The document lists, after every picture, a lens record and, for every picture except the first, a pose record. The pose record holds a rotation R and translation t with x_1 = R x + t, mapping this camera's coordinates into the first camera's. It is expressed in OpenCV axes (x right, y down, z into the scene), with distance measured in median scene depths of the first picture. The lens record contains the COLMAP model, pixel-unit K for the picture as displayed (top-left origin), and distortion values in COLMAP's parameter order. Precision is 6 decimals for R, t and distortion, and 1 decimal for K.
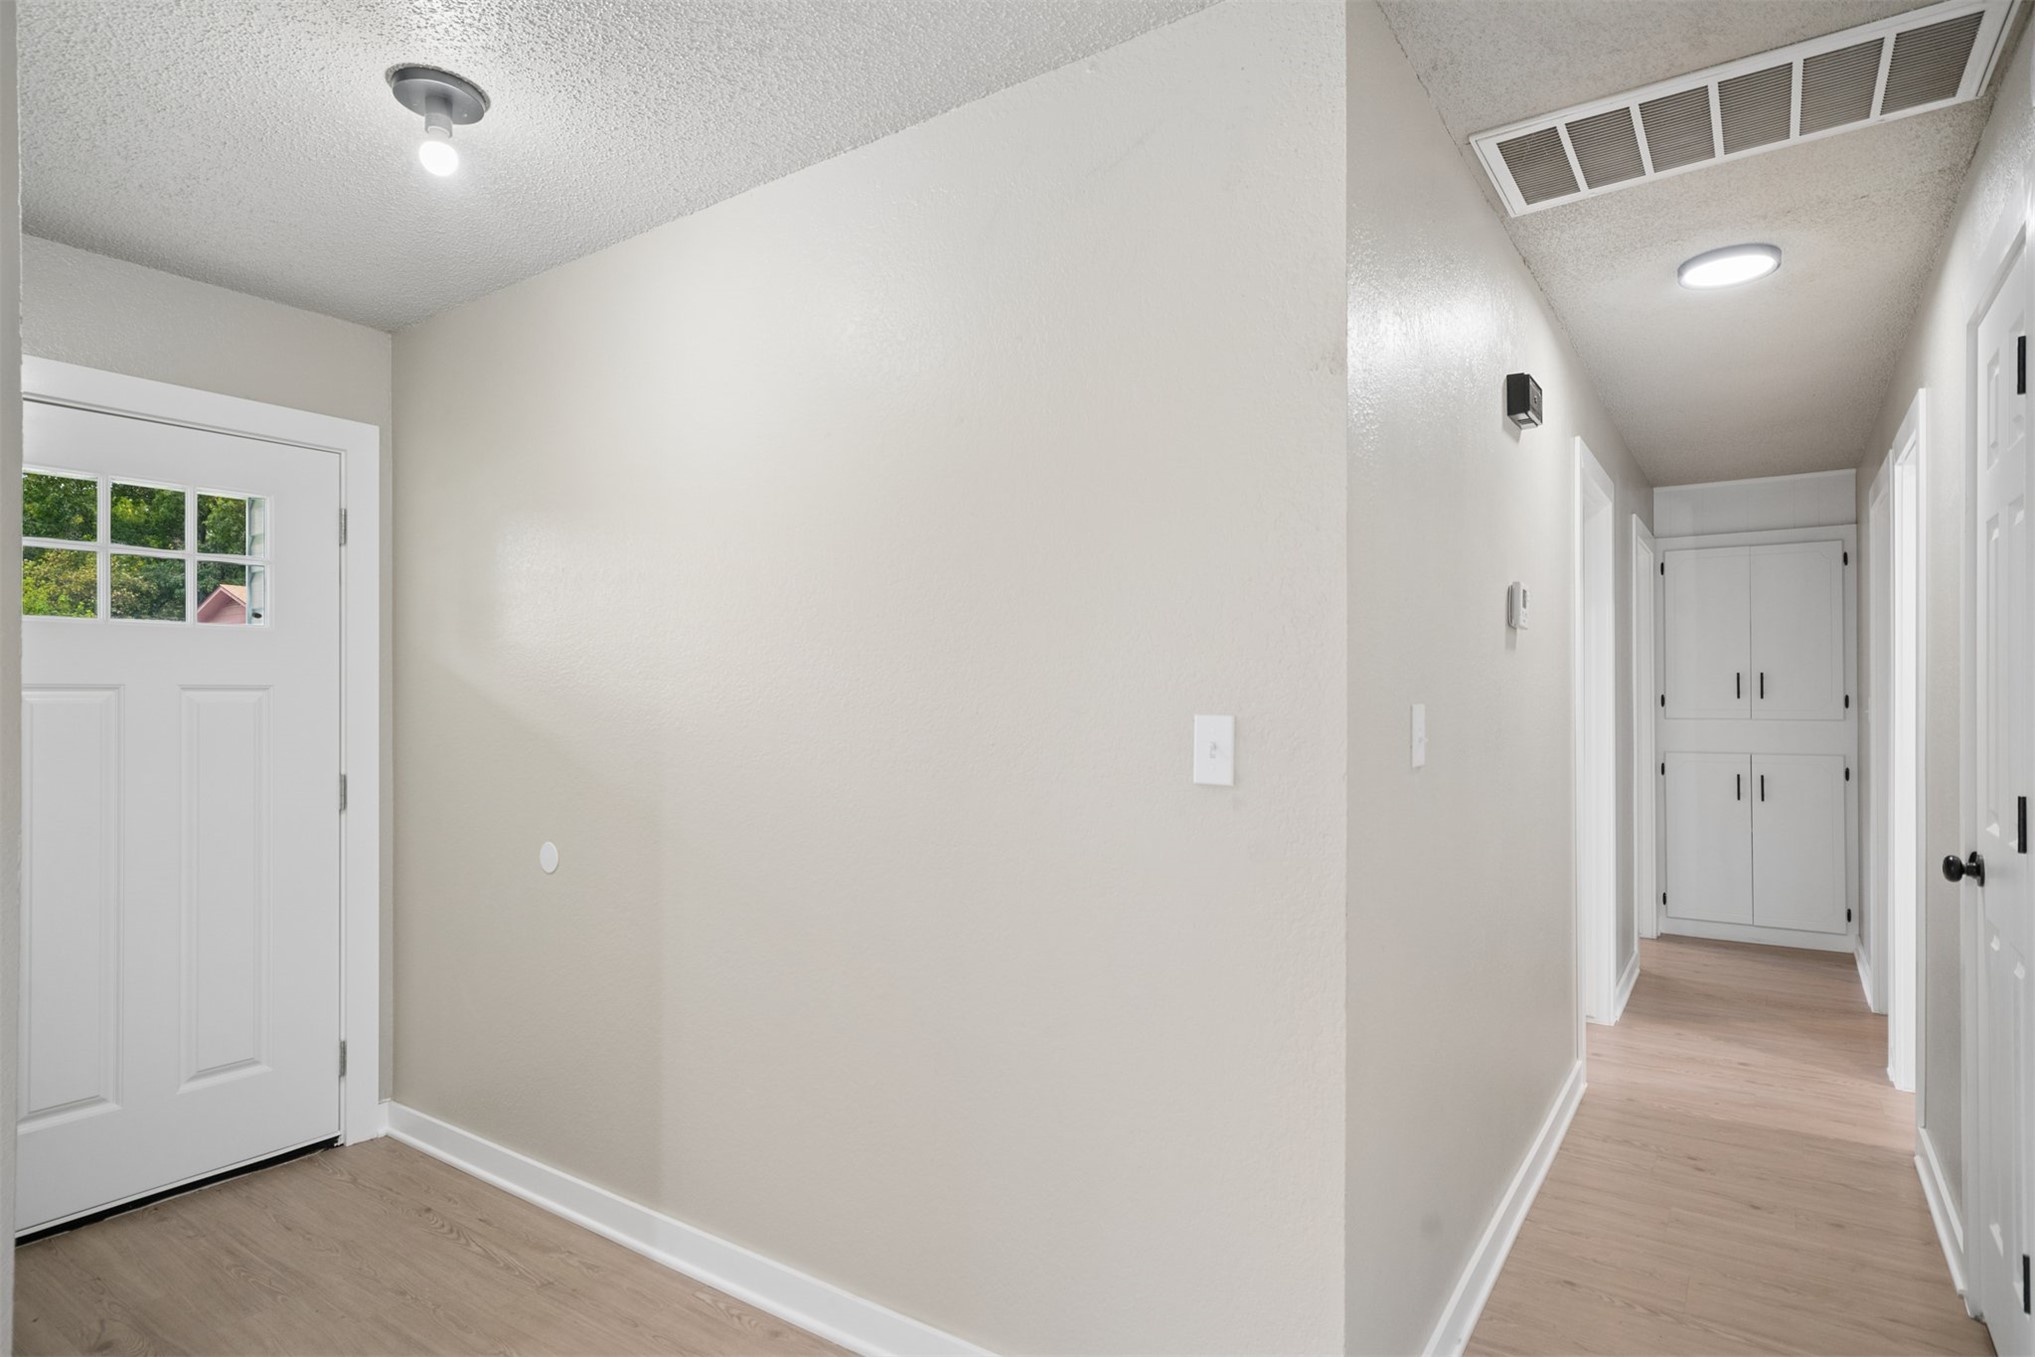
lens RADIAL K [[1096.6, 0, 1007.4], [0, 1096.6, 678.0], [0, 0, 1]] dist [-0.013061, 0.013050]
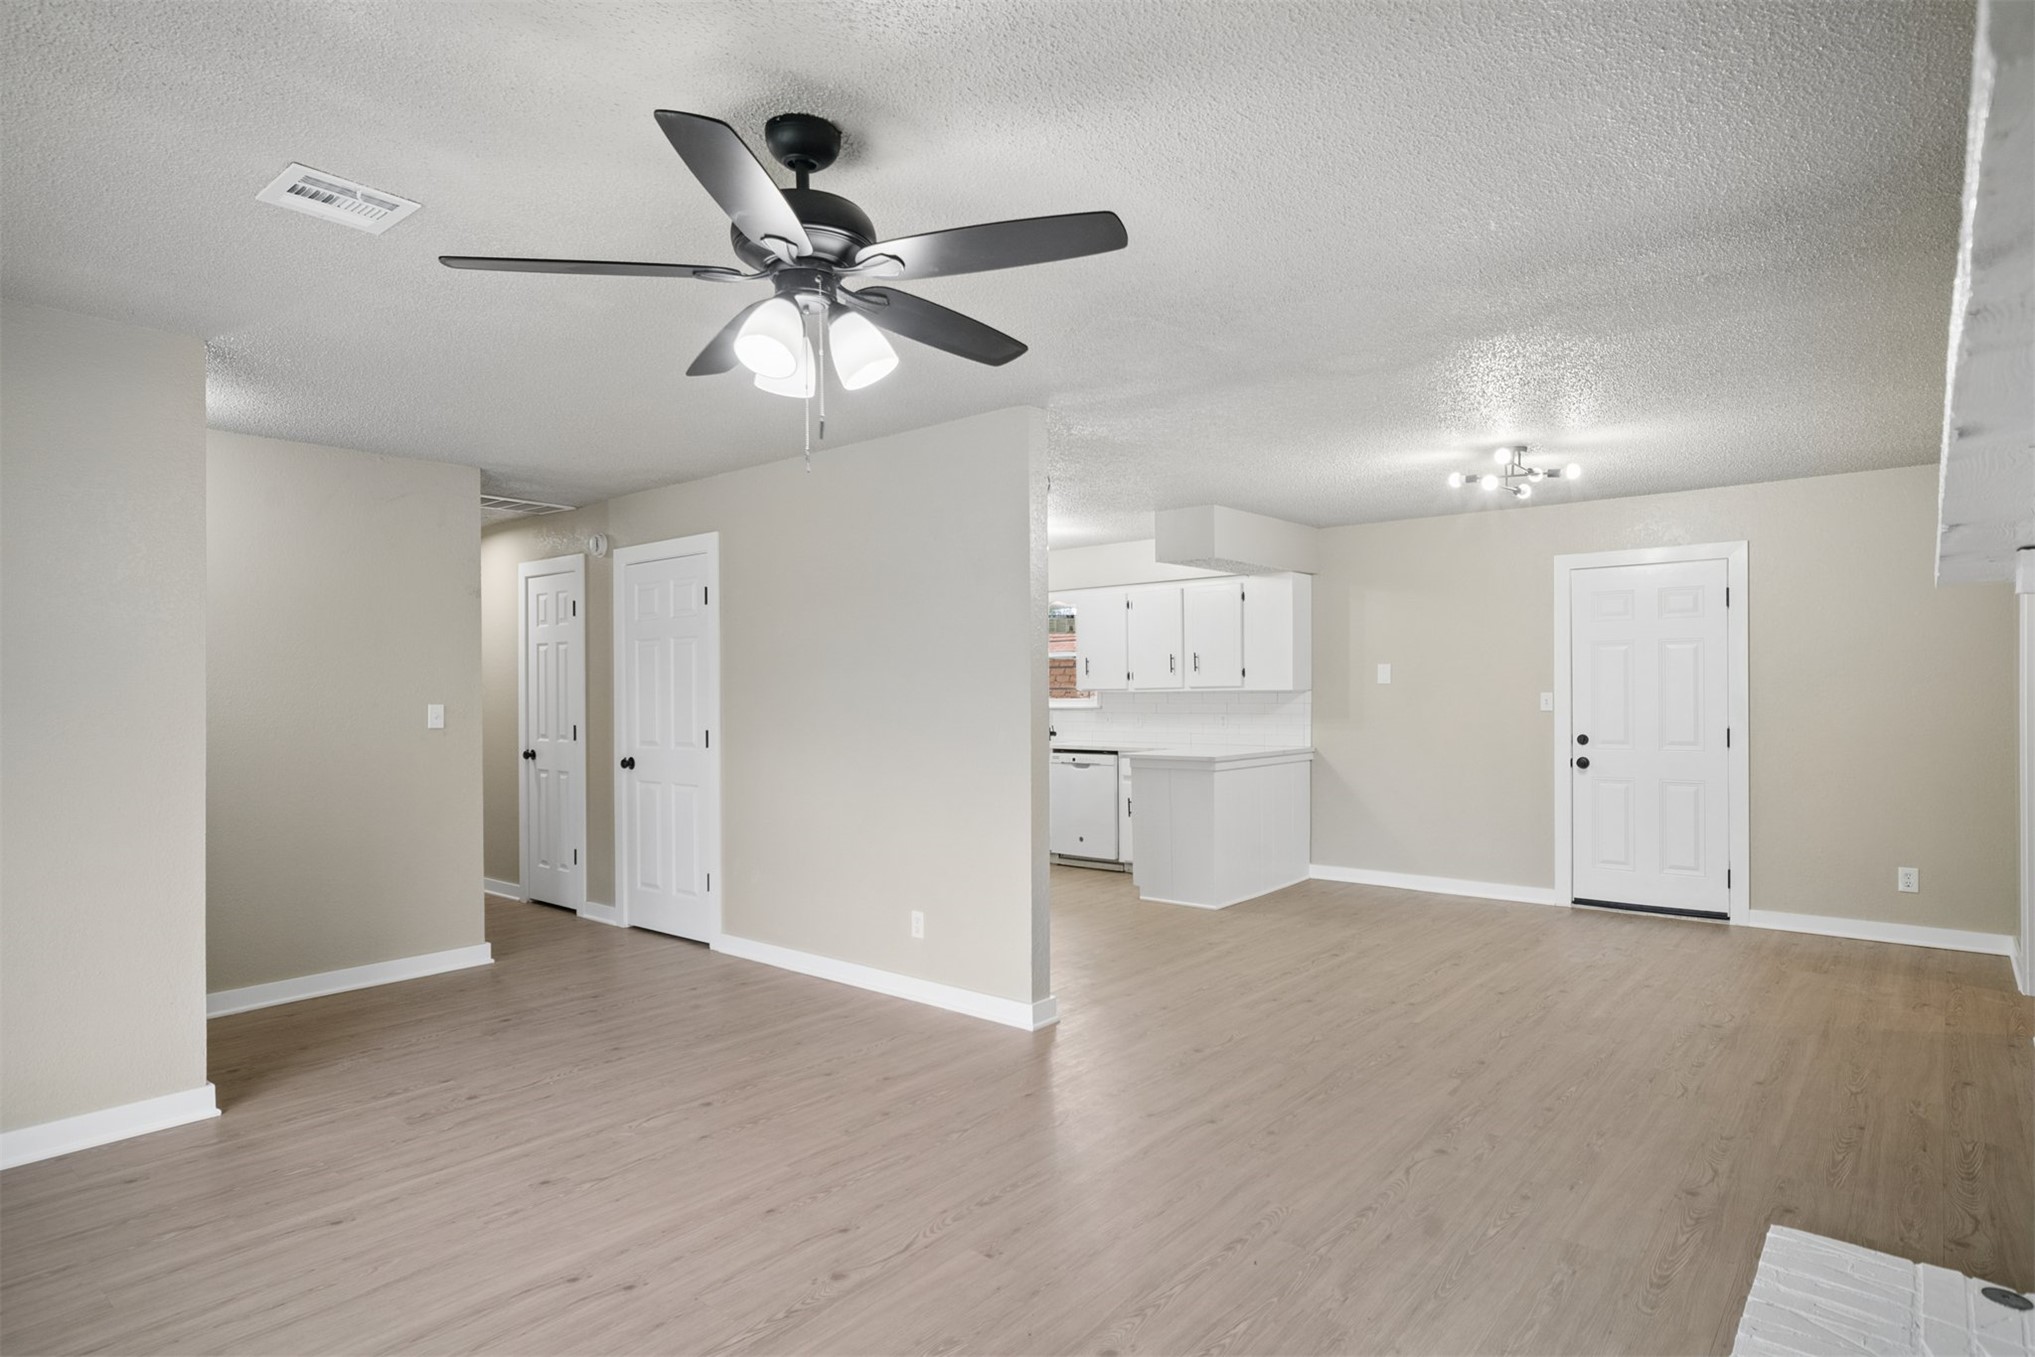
lens RADIAL K [[1096.6, 0, 1032.0], [0, 1096.6, 696.4], [0, 0, 1]] dist [-0.013061, 0.013050]
pose [[0.071564, 0.000538, 0.997436, -0.919382], [-0.006653, 0.999978, -0.000062, 0.000147], [-0.997414, -0.006632, 0.071566, -0.280753]]
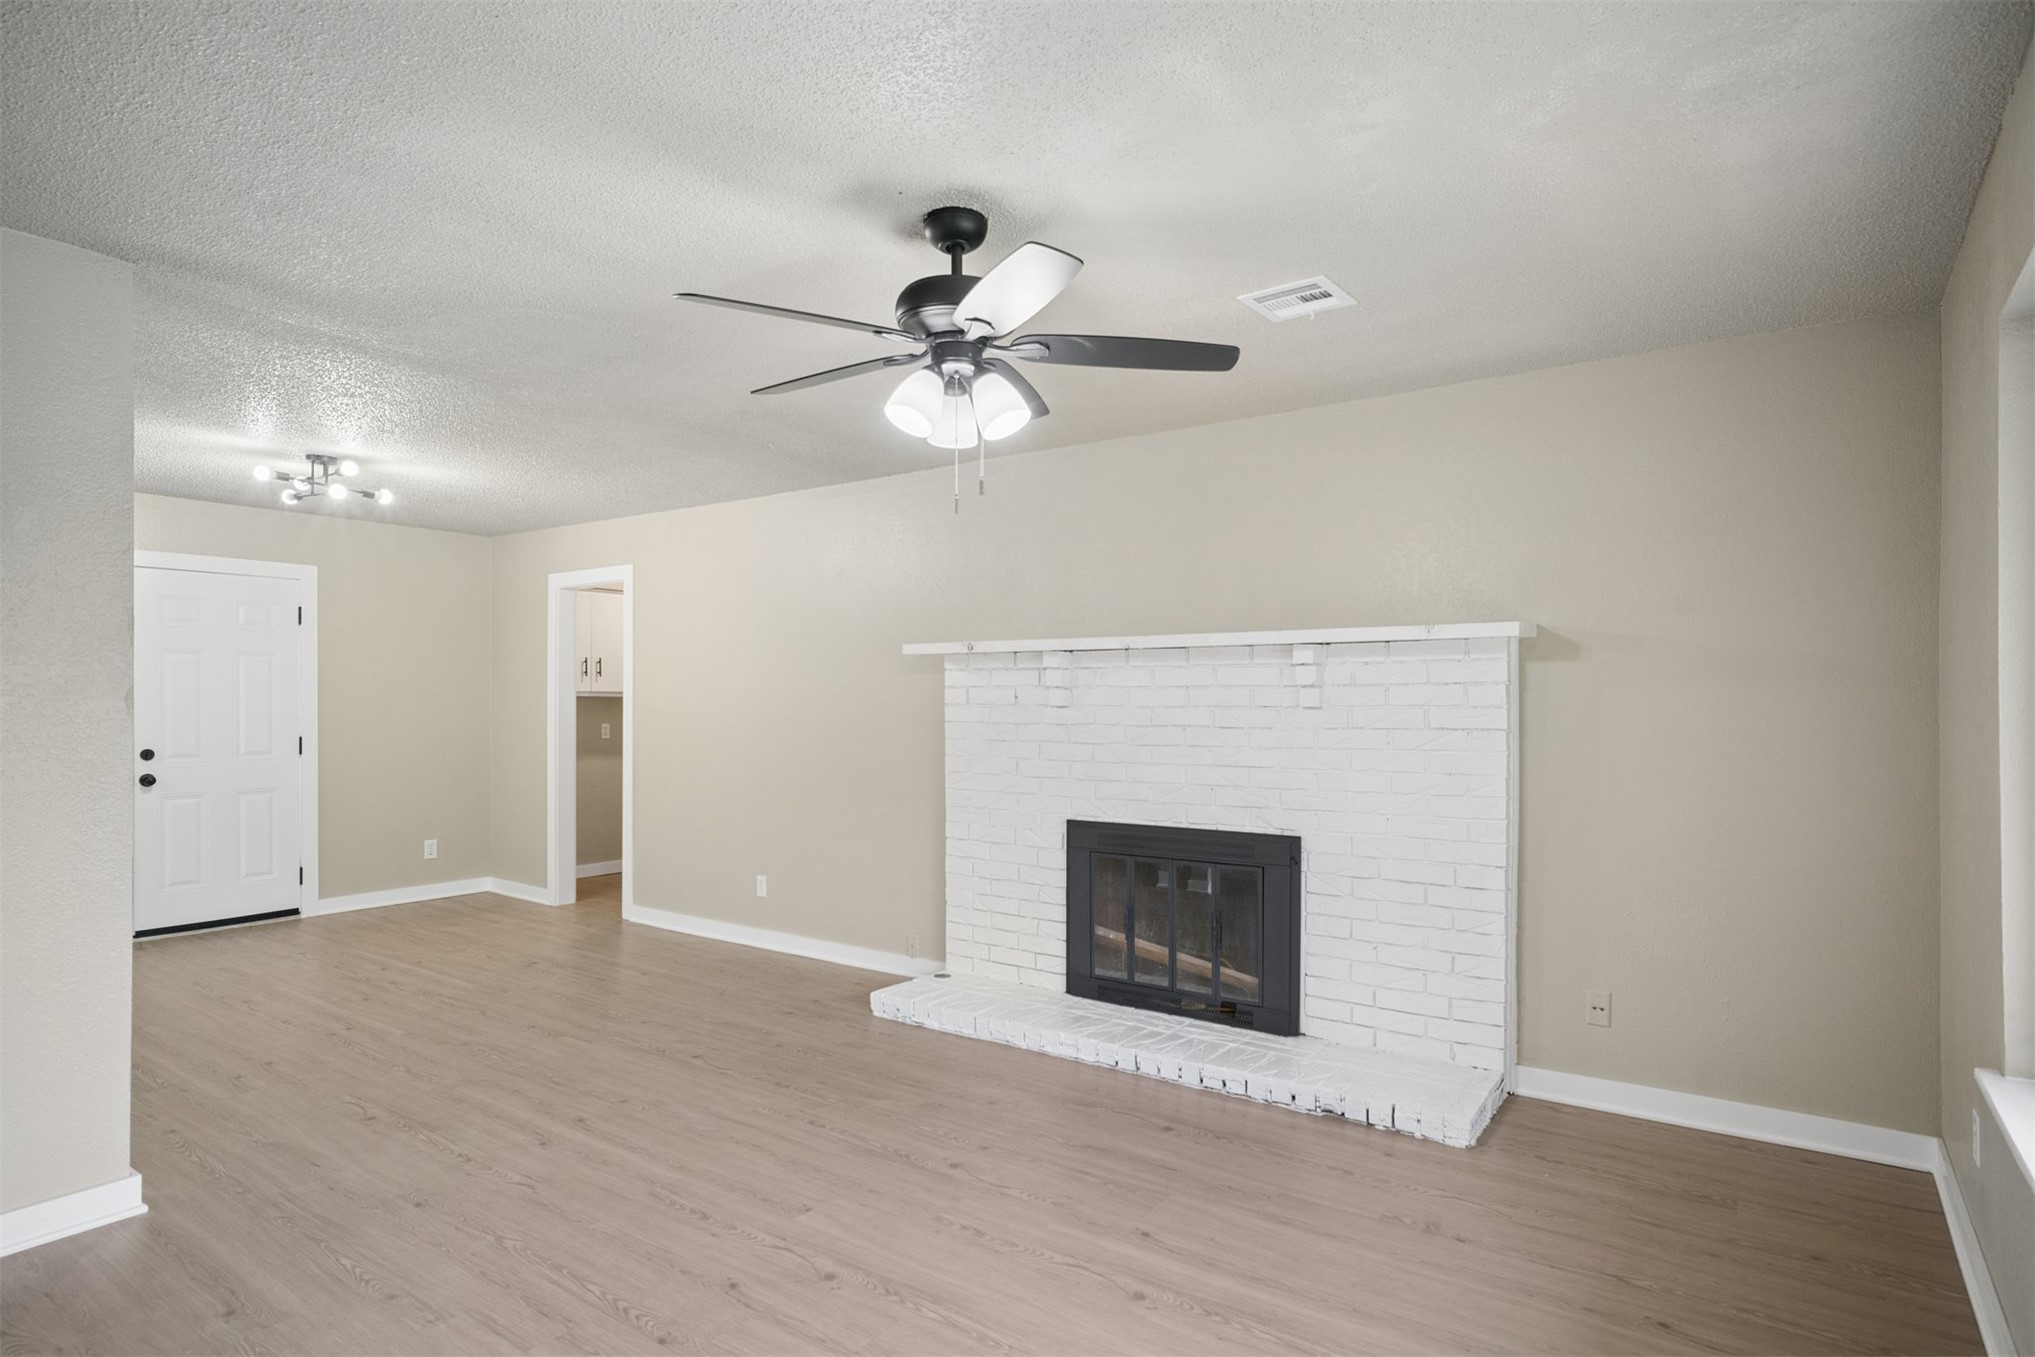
lens RADIAL K [[1096.6, 0, 1028.1], [0, 1096.6, 675.4], [0, 0, 1]] dist [-0.013061, 0.013050]
pose [[-0.999996, 0.002334, -0.001354, -0.527445], [0.002380, 0.999397, -0.034650, 0.005072], [0.001273, -0.034653, -0.999399, 0.344615]]
